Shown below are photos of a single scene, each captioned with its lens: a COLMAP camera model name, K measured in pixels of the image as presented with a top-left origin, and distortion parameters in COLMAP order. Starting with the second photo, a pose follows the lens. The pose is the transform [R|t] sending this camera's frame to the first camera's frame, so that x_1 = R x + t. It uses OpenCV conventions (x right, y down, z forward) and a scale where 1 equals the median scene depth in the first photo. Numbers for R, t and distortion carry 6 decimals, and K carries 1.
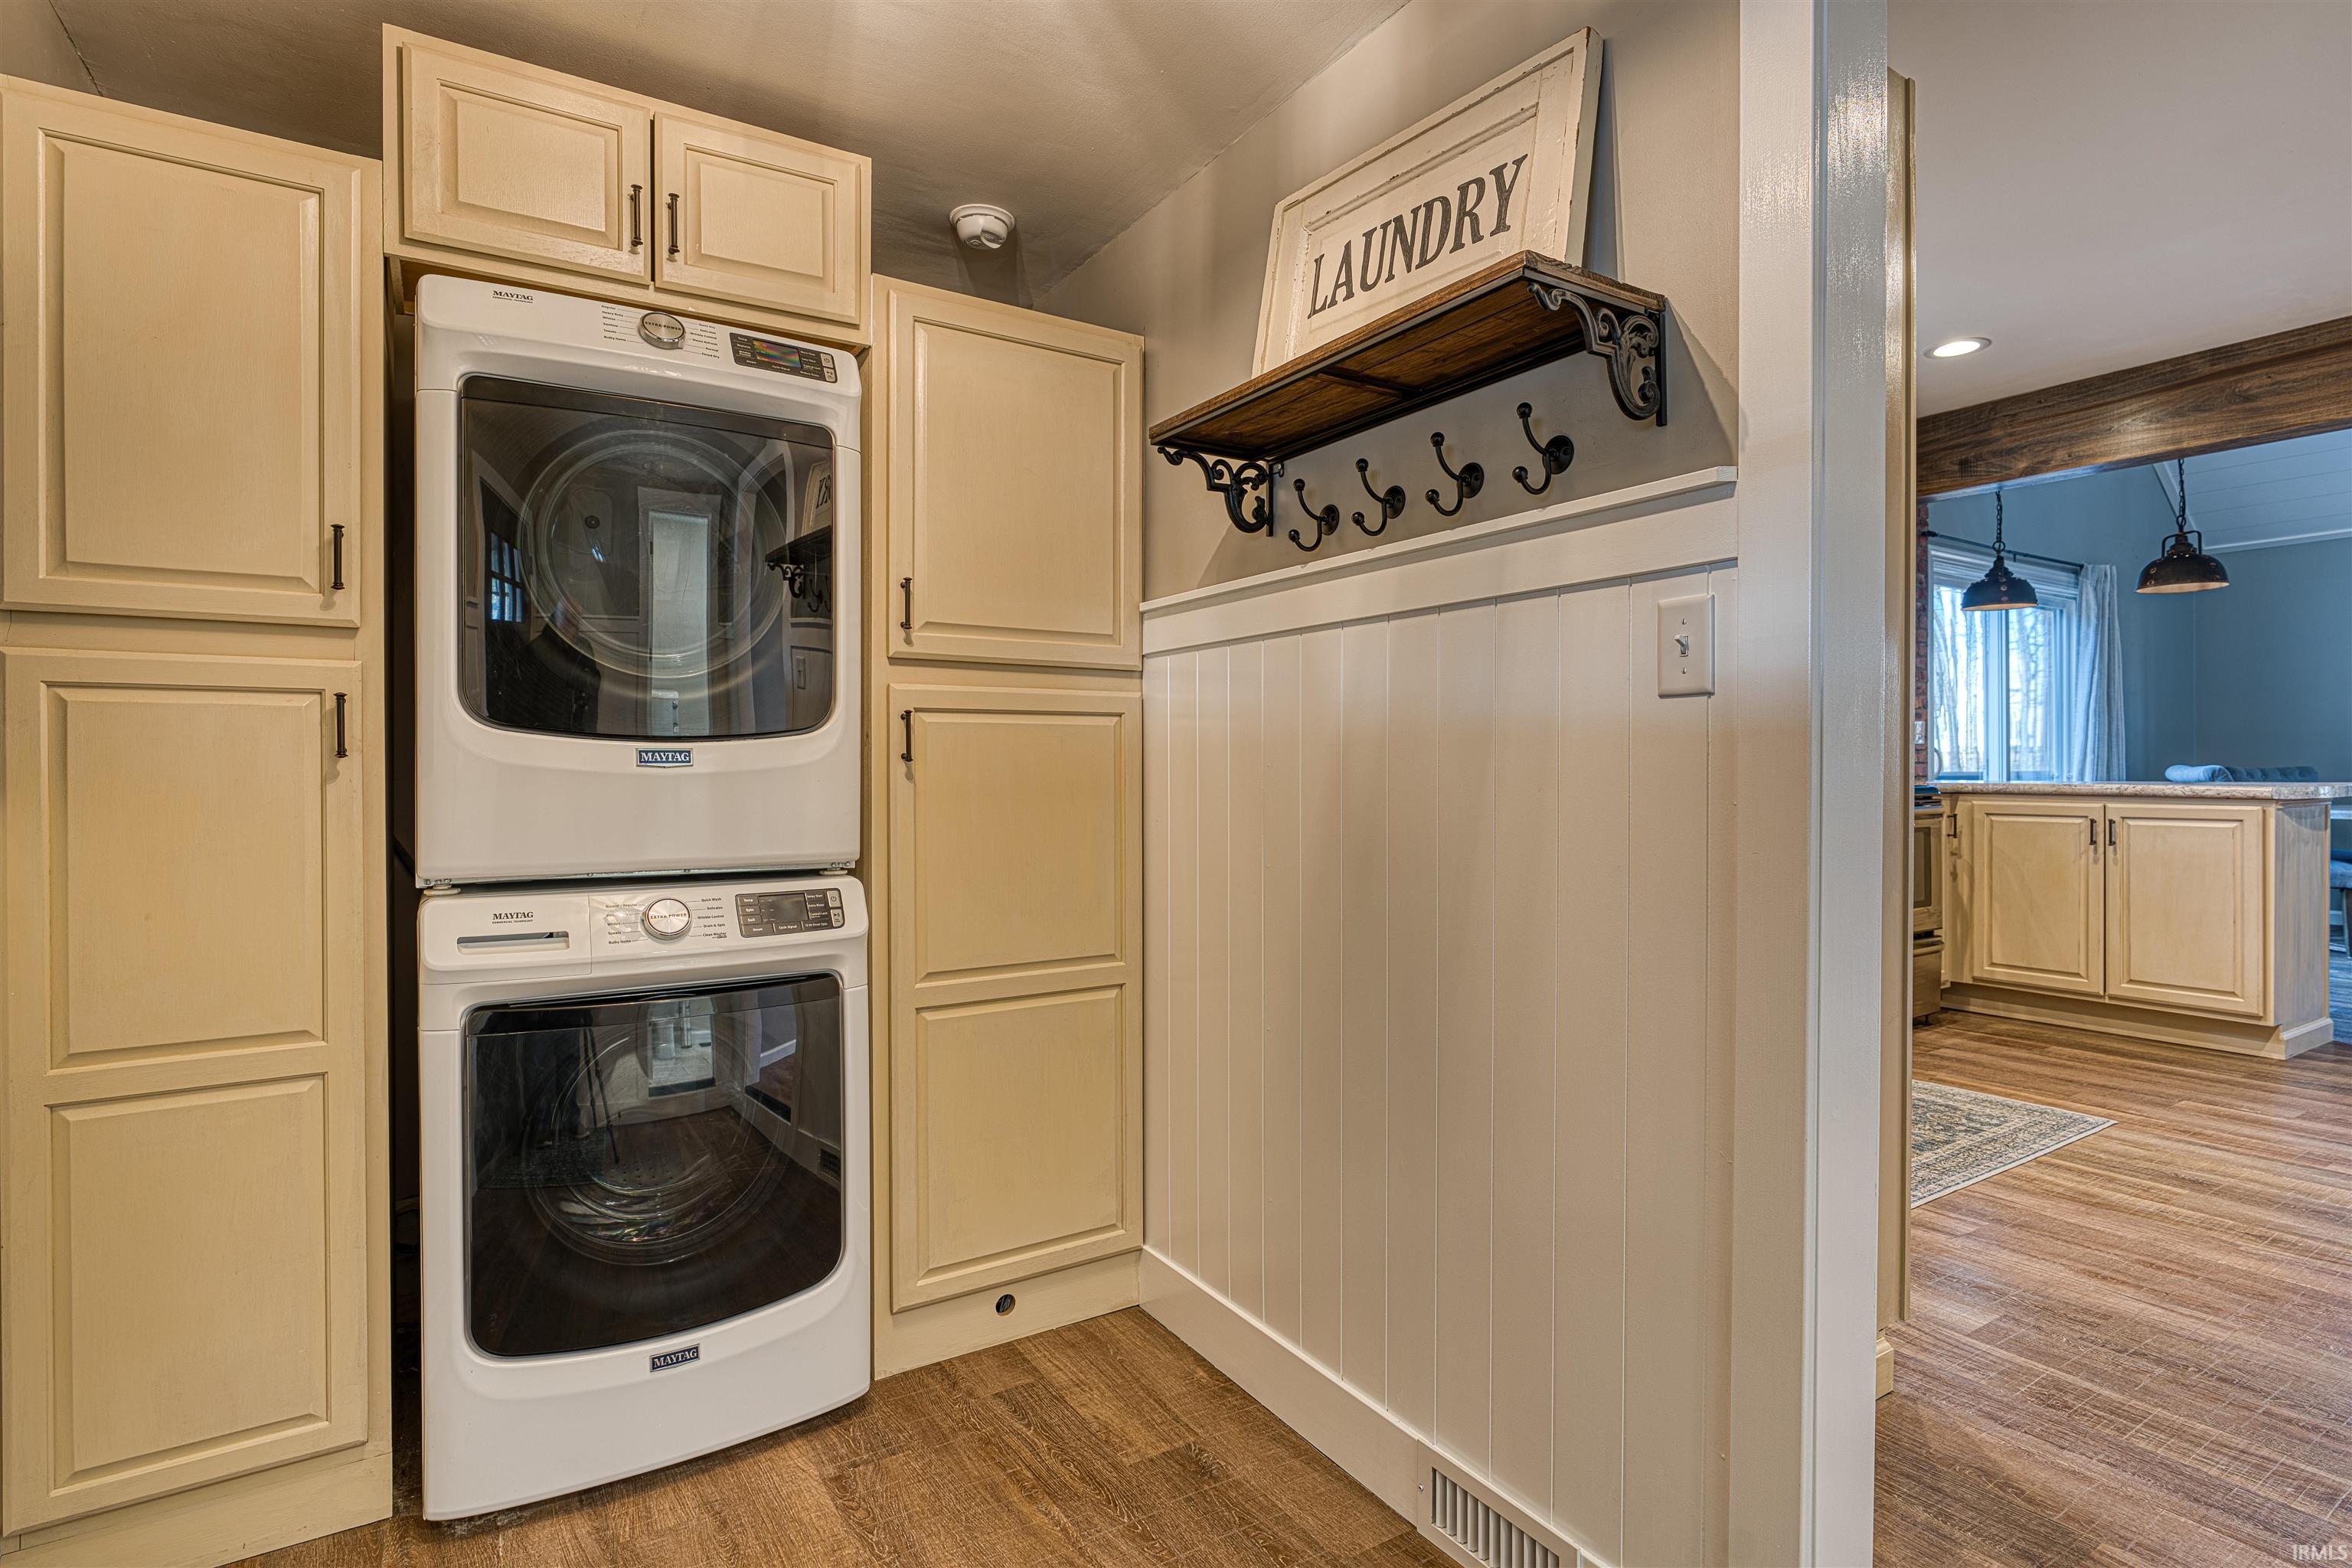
lens RADIAL K [[1144.8, 0, 1175.2], [0, 1144.8, 771.6], [0, 0, 1]] dist [-0.005122, 0.001153]
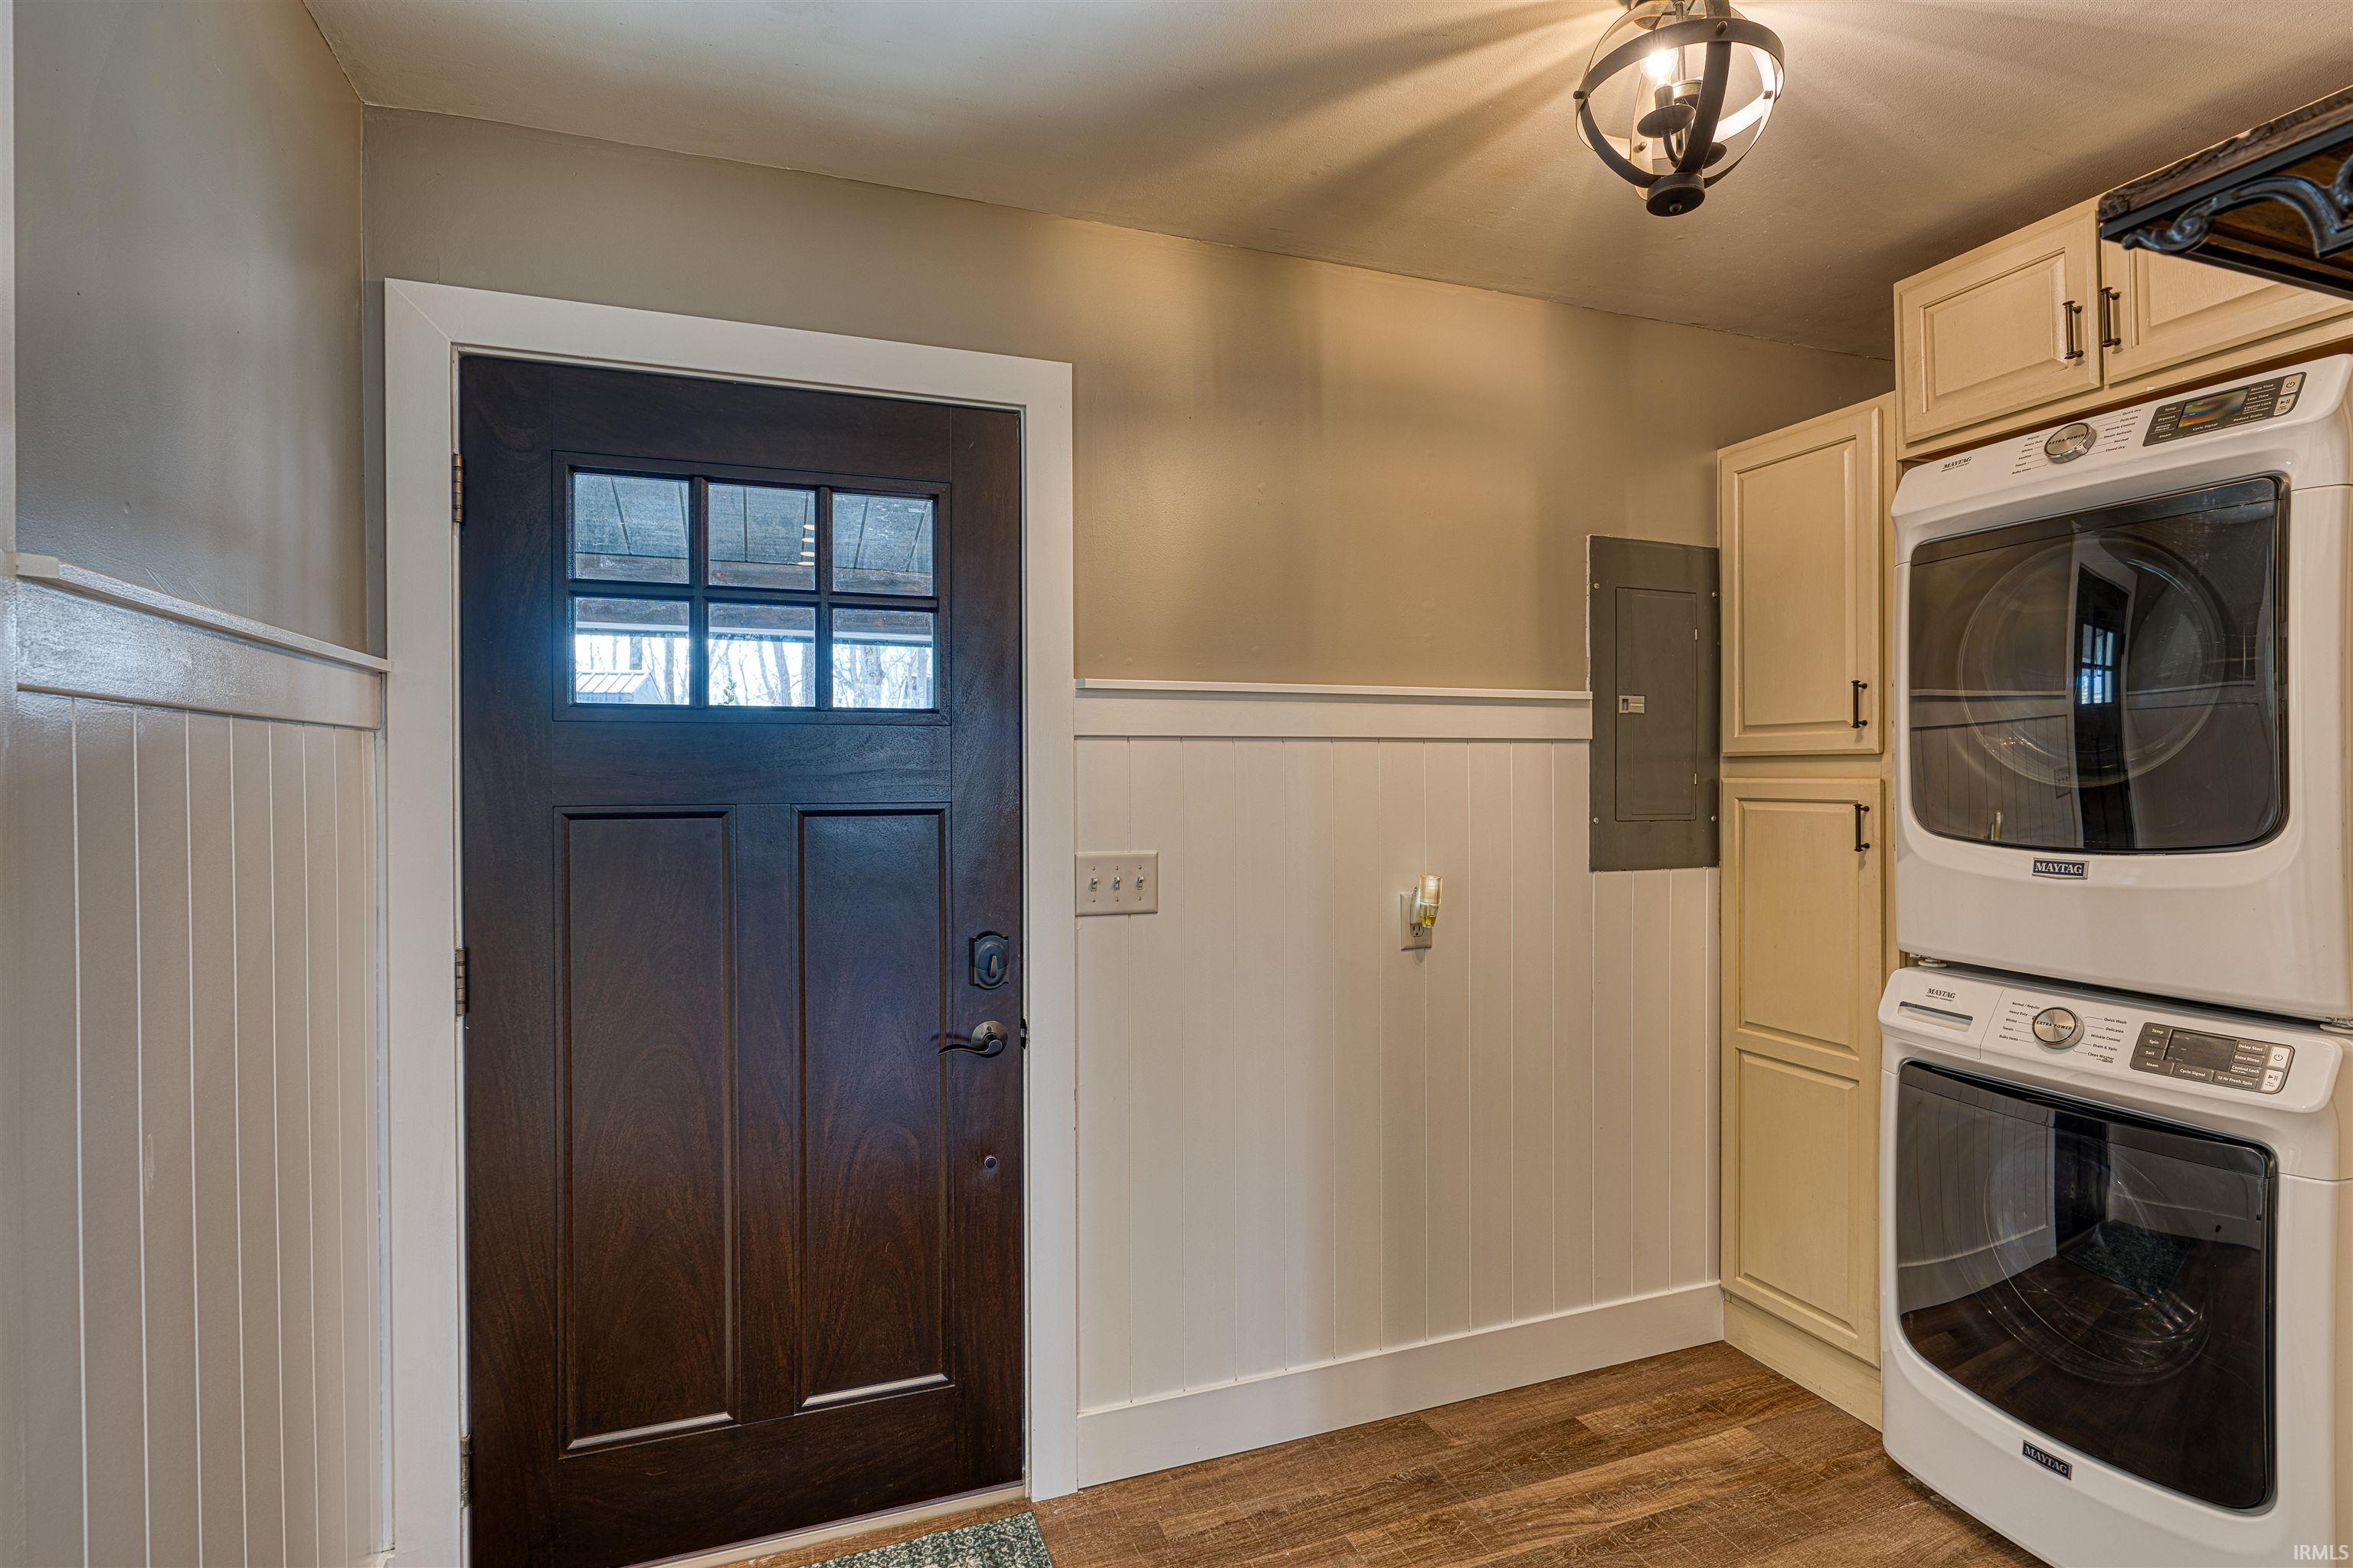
lens RADIAL K [[1145.3, 0, 1174.2], [0, 1145.3, 779.7], [0, 0, 1]] dist [-0.005122, 0.001153]
pose [[-0.200753, 0.005843, -0.979624, 0.718824], [0.000772, 0.999983, 0.005806, -0.099905], [0.979642, 0.000410, -0.200754, 0.448525]]
